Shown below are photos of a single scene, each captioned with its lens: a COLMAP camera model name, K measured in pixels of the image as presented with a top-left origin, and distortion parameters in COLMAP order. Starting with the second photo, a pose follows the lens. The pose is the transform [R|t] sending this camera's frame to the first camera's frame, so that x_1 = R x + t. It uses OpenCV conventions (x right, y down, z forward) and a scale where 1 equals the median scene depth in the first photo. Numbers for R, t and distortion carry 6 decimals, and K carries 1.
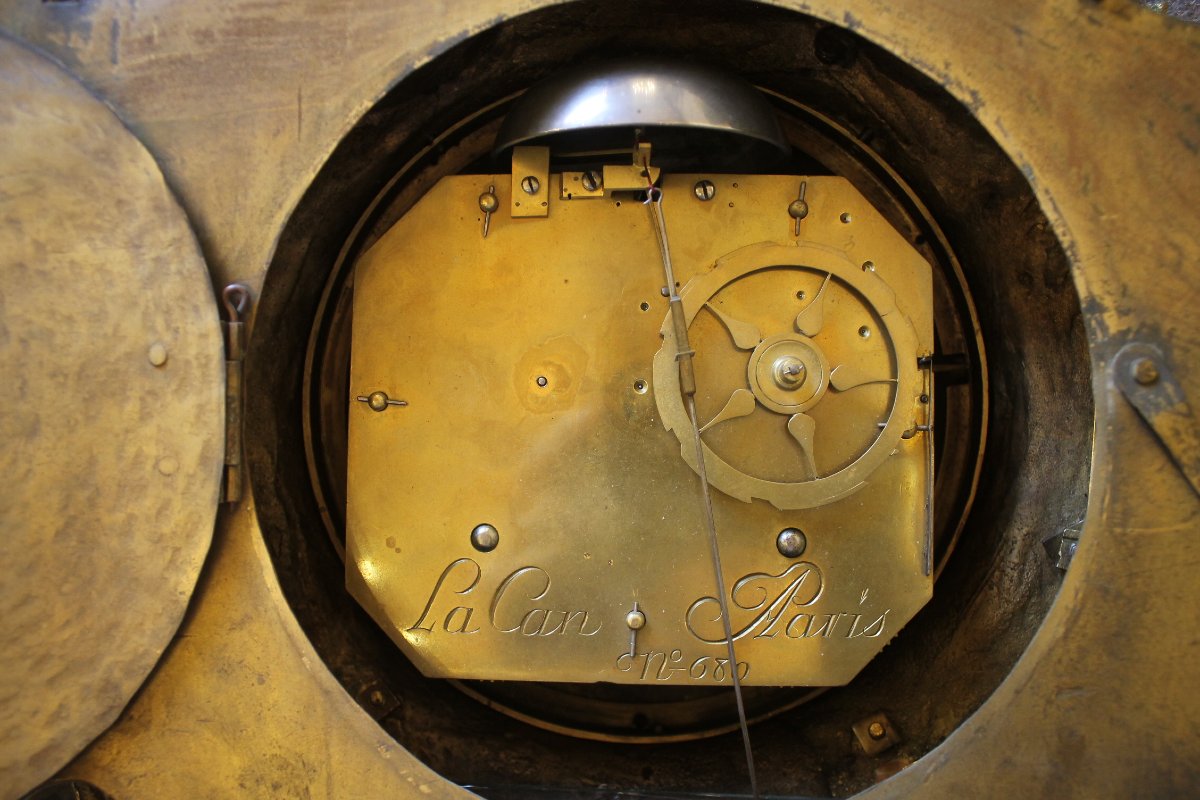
lens RADIAL K [[997.7, 0, 600.0], [0, 997.7, 400.0], [0, 0, 1]] dist [-0.189412, 0.147999]
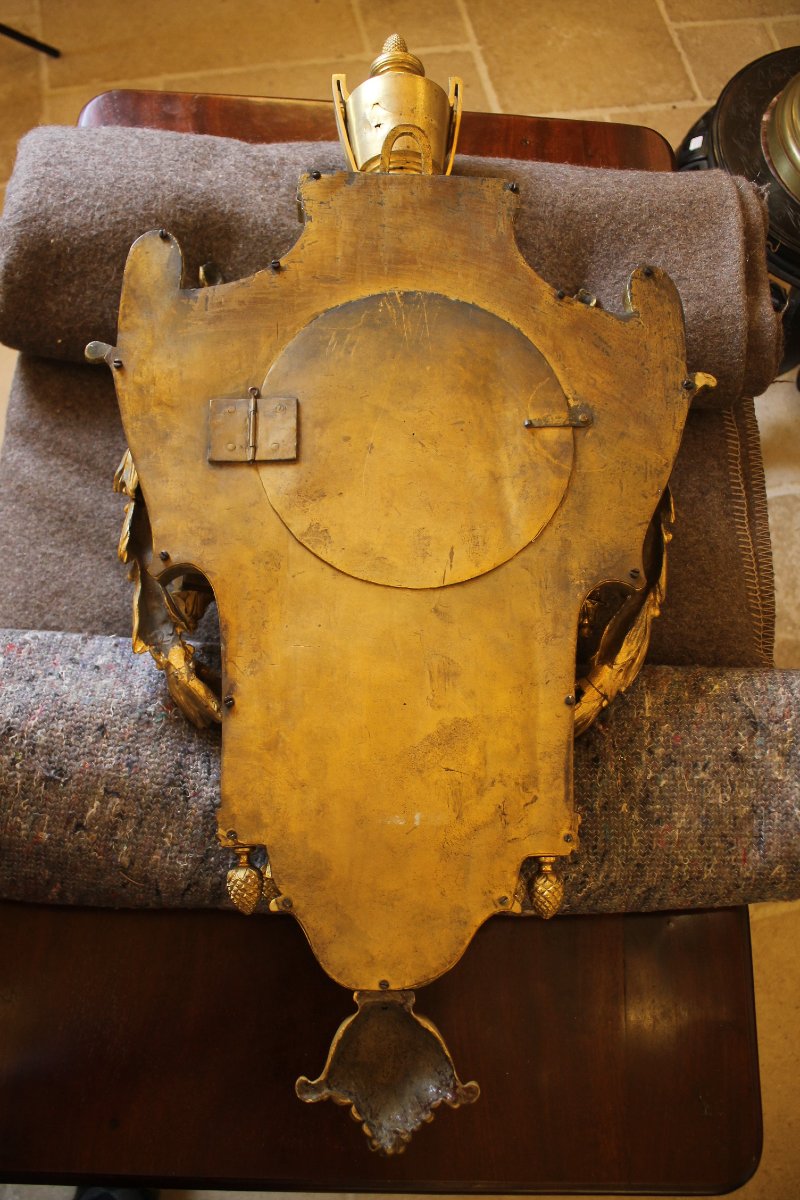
lens RADIAL K [[997.7, 0, 400.0], [0, 997.7, 600.0], [0, 0, 1]] dist [-0.189412, 0.147999]
pose [[0.994711, -0.000762, 0.102711, -0.256154], [0.022872, 0.976508, -0.214262, 1.078999], [-0.100135, 0.215478, 0.971361, -1.609939]]
